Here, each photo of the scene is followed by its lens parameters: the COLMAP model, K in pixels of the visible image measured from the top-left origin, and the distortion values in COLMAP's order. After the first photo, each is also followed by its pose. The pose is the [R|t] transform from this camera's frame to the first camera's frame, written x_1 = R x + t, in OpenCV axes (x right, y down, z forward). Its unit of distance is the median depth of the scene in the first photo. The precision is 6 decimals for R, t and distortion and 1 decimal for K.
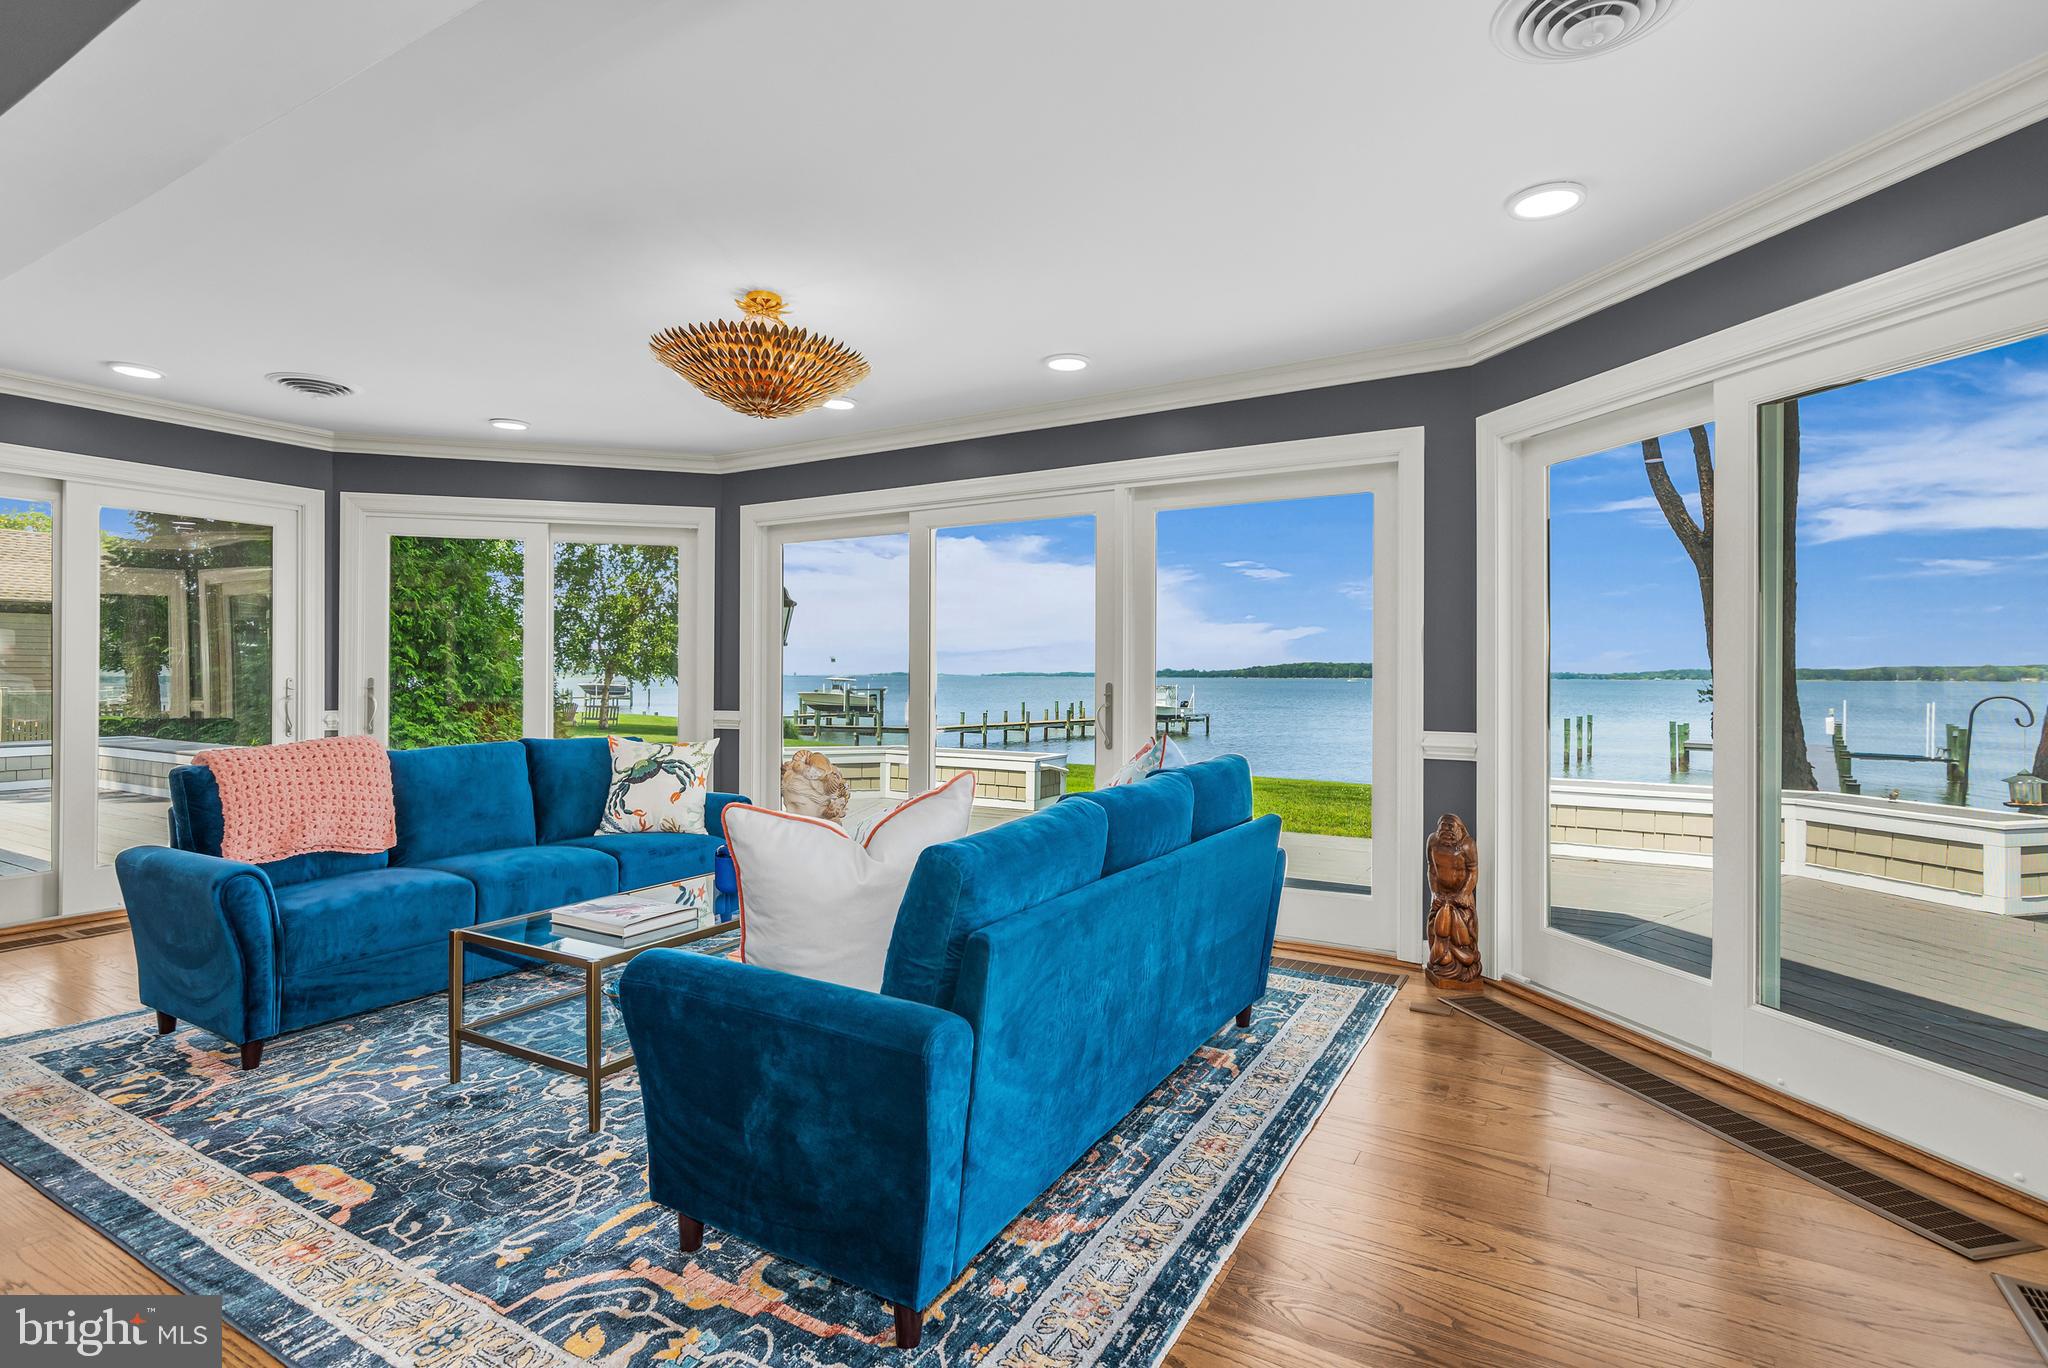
lens RADIAL K [[1003.5, 0, 1010.8], [0, 1003.5, 665.6], [0, 0, 1]] dist [0.000470, 0.001009]
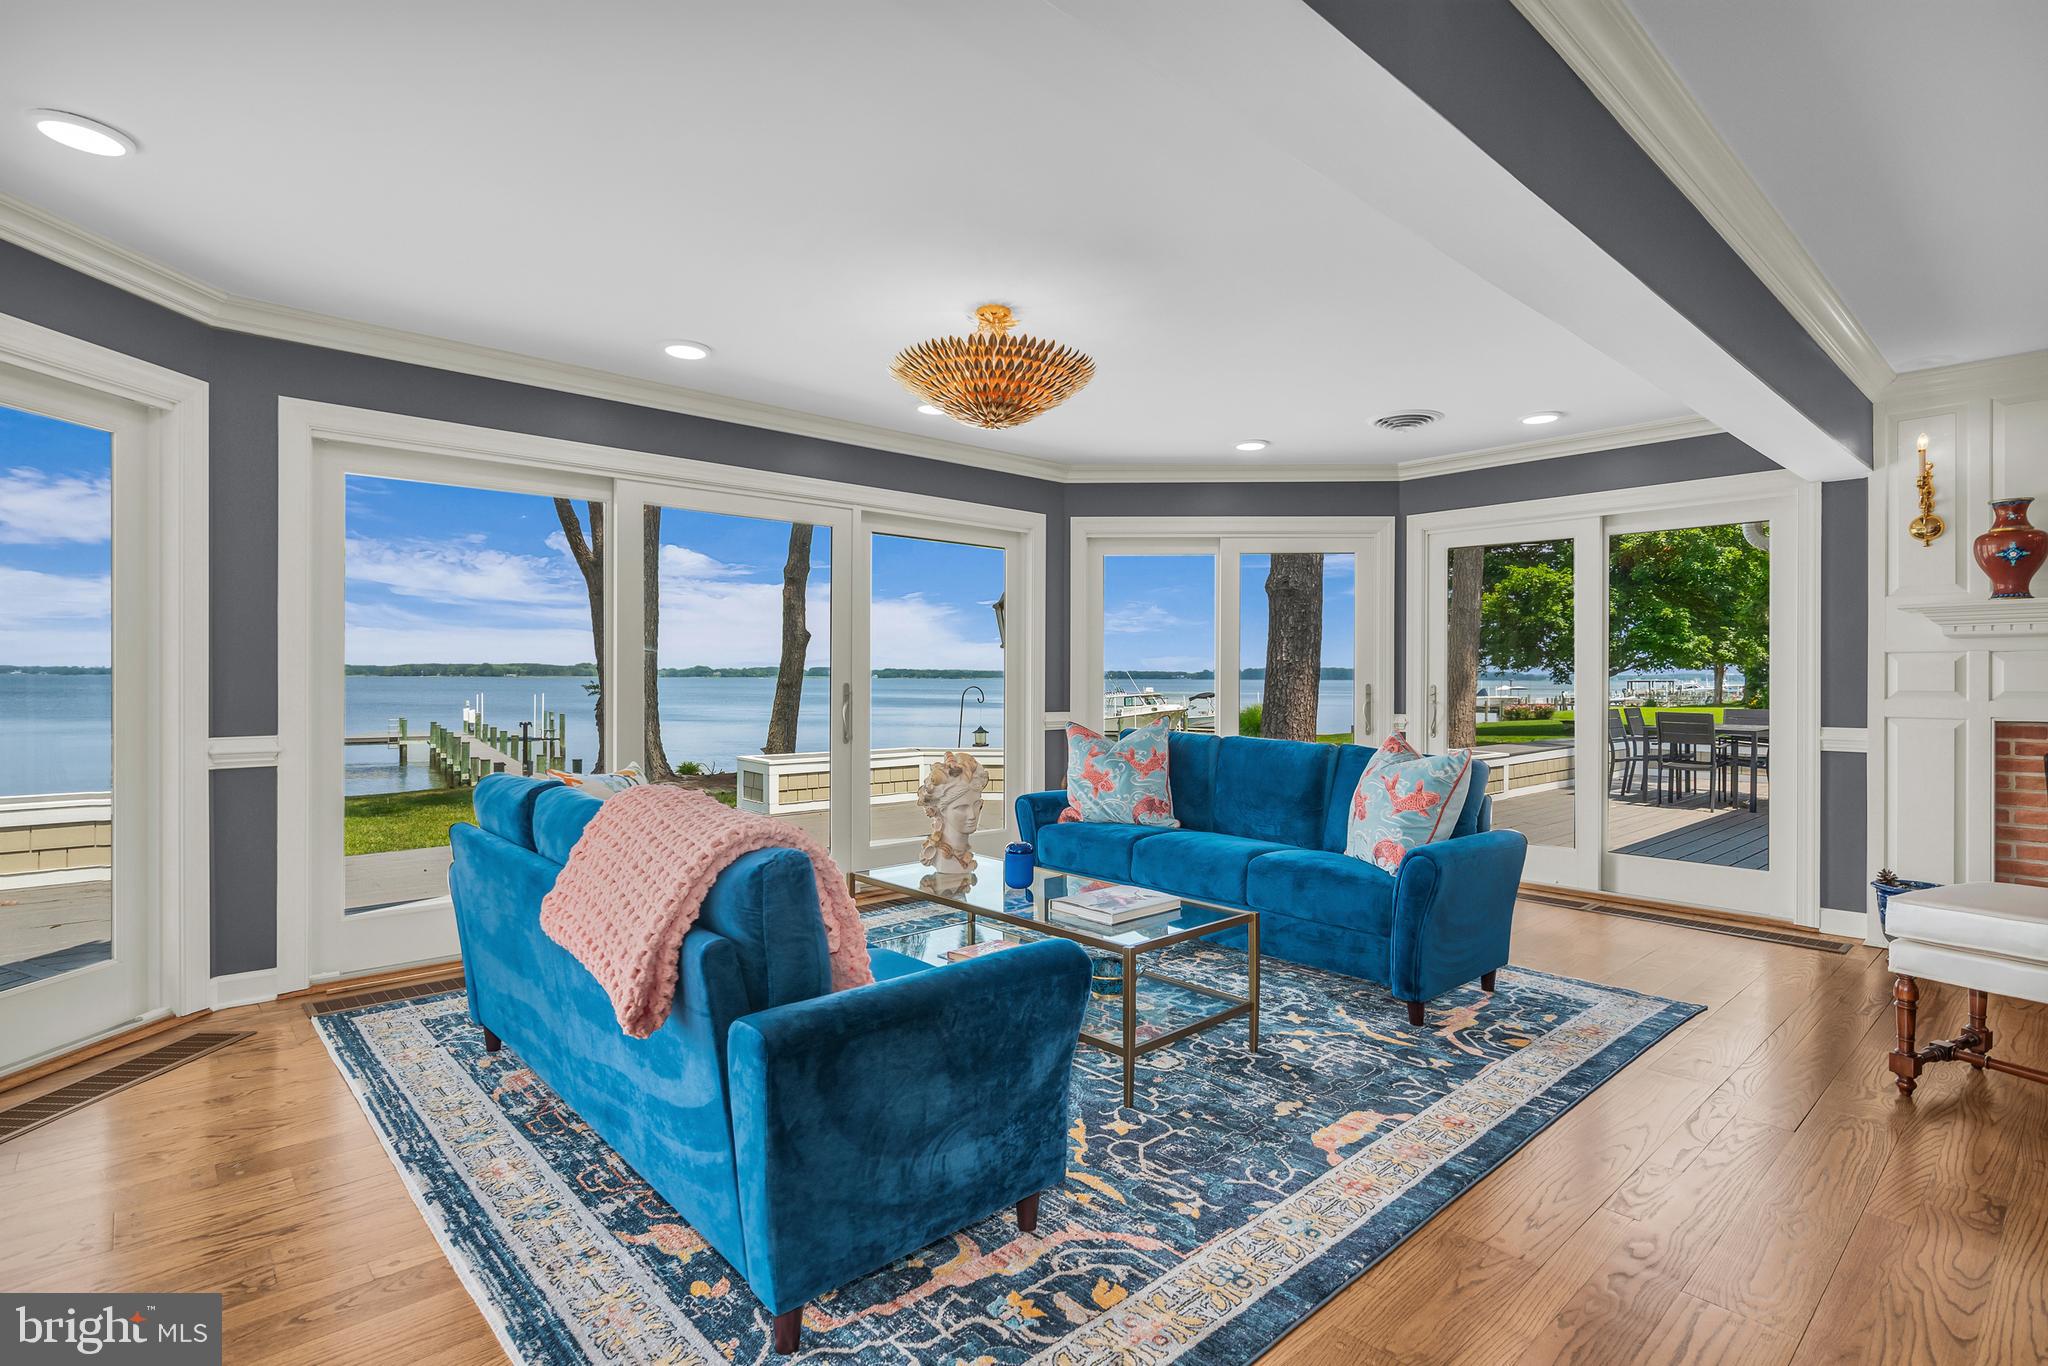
lens RADIAL K [[977.9, 0, 1036.9], [0, 977.9, 679.5], [0, 0, 1]] dist [-0.019549, 0.000360]
pose [[0.289755, -0.003401, 0.957095, -1.075411], [-0.013416, 0.999881, 0.007614, 0.002861], [-0.957007, -0.015047, 0.289675, 0.603695]]
